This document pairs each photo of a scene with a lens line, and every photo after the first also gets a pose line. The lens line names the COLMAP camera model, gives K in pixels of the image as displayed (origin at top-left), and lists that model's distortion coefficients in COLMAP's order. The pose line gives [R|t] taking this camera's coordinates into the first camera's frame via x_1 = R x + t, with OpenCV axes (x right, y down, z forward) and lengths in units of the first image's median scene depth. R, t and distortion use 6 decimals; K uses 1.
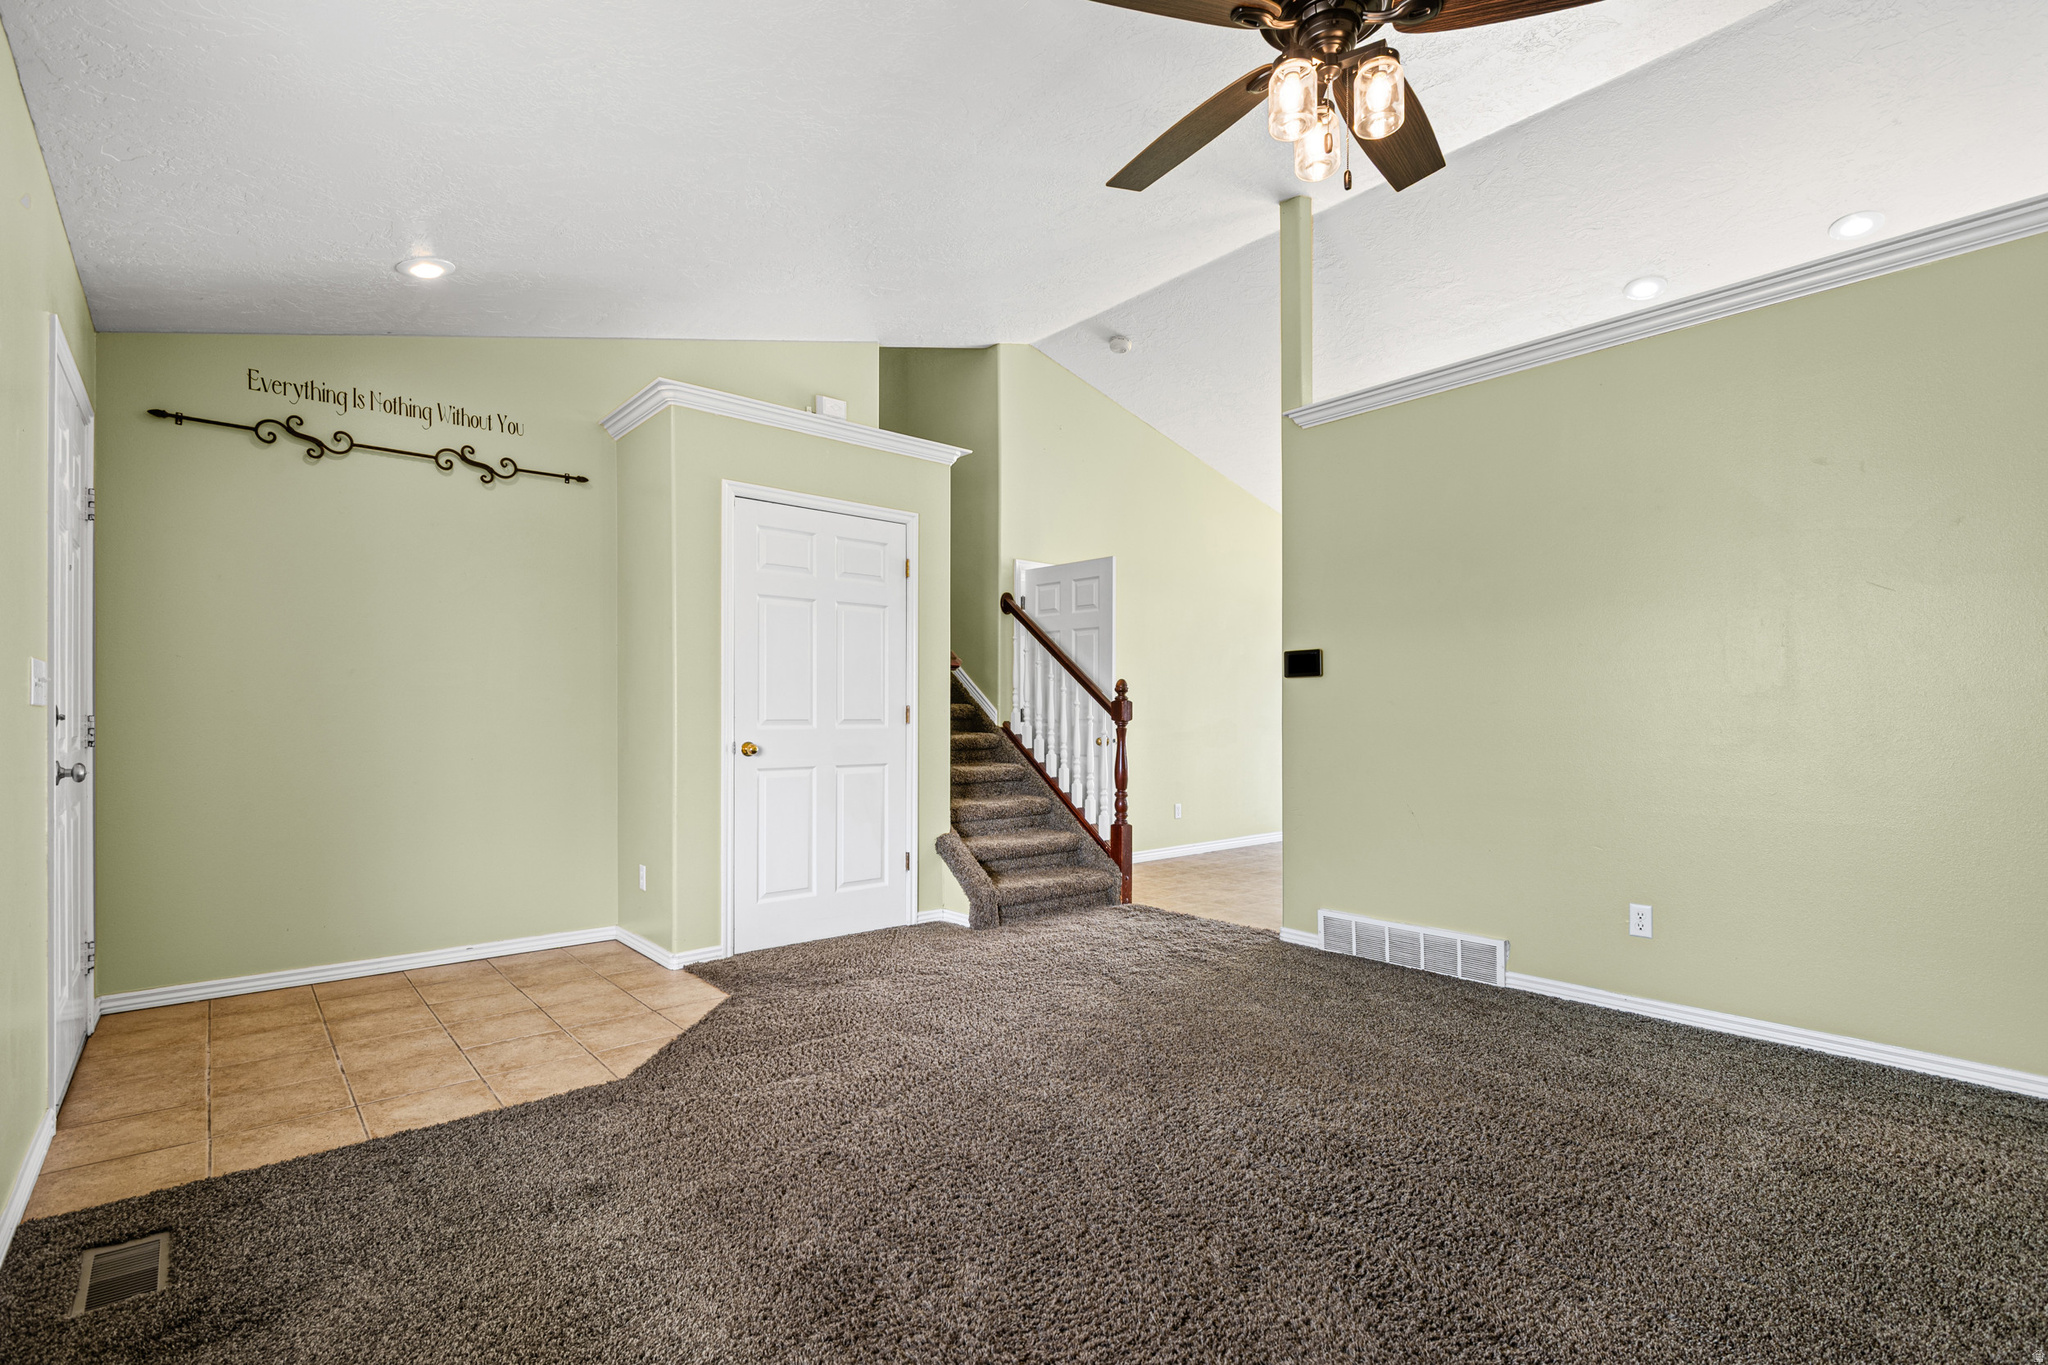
lens RADIAL K [[929.0, 0, 1039.5], [0, 929.0, 715.8], [0, 0, 1]] dist [0.001299, 0.000196]
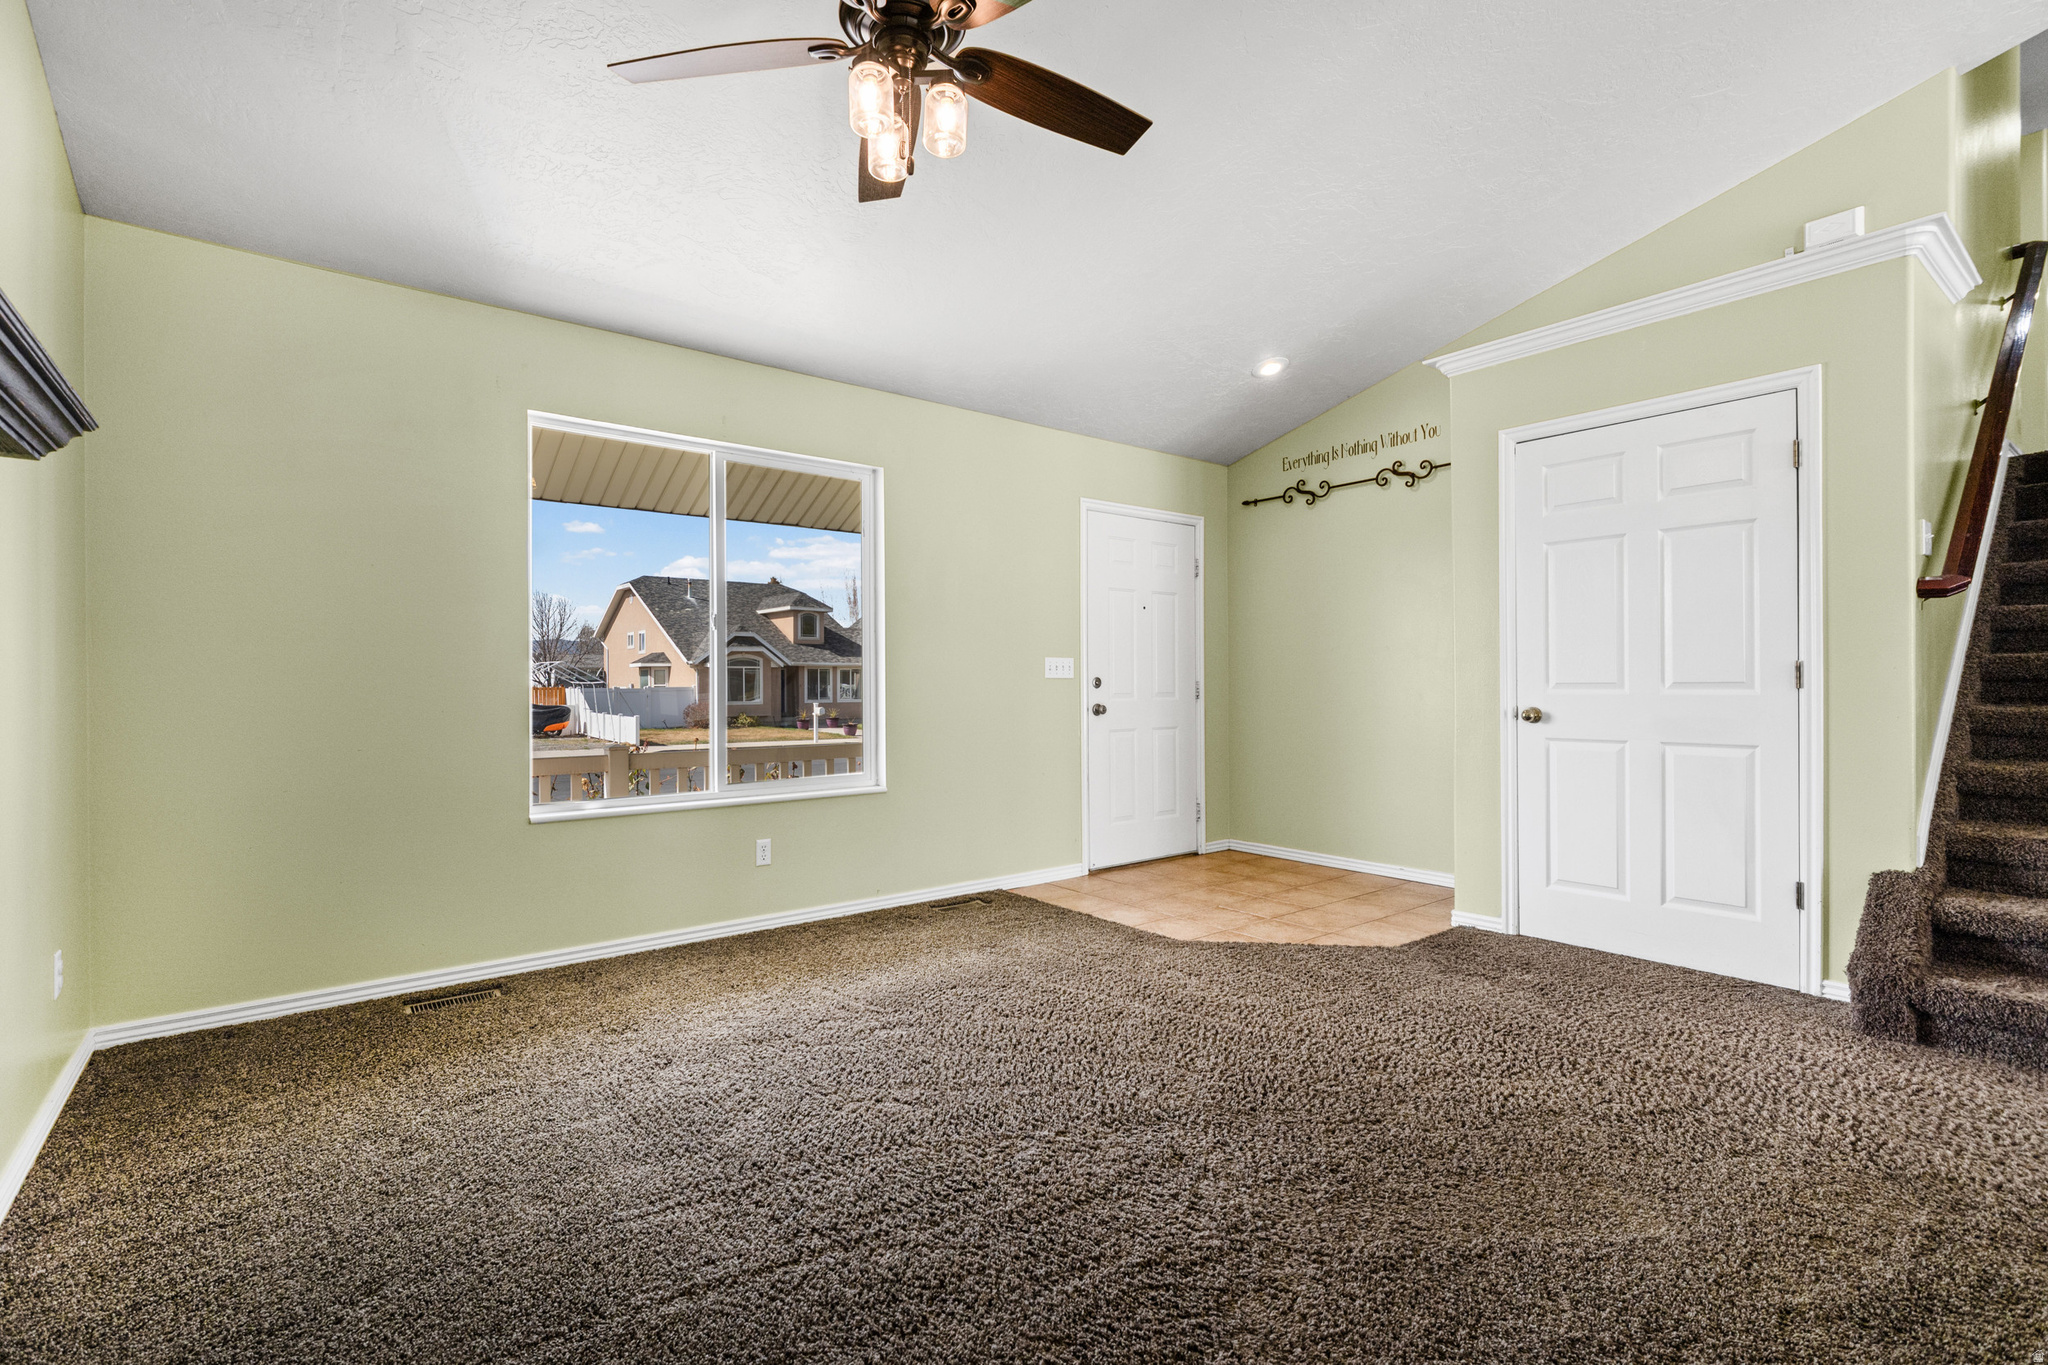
lens RADIAL K [[929.0, 0, 1025.3], [0, 929.0, 684.2], [0, 0, 1]] dist [0.001299, 0.000196]
pose [[-0.048150, 0.002877, -0.998836, 0.648547], [0.007769, 0.999967, 0.002505, -0.000822], [0.998810, -0.007640, -0.048170, 0.567387]]
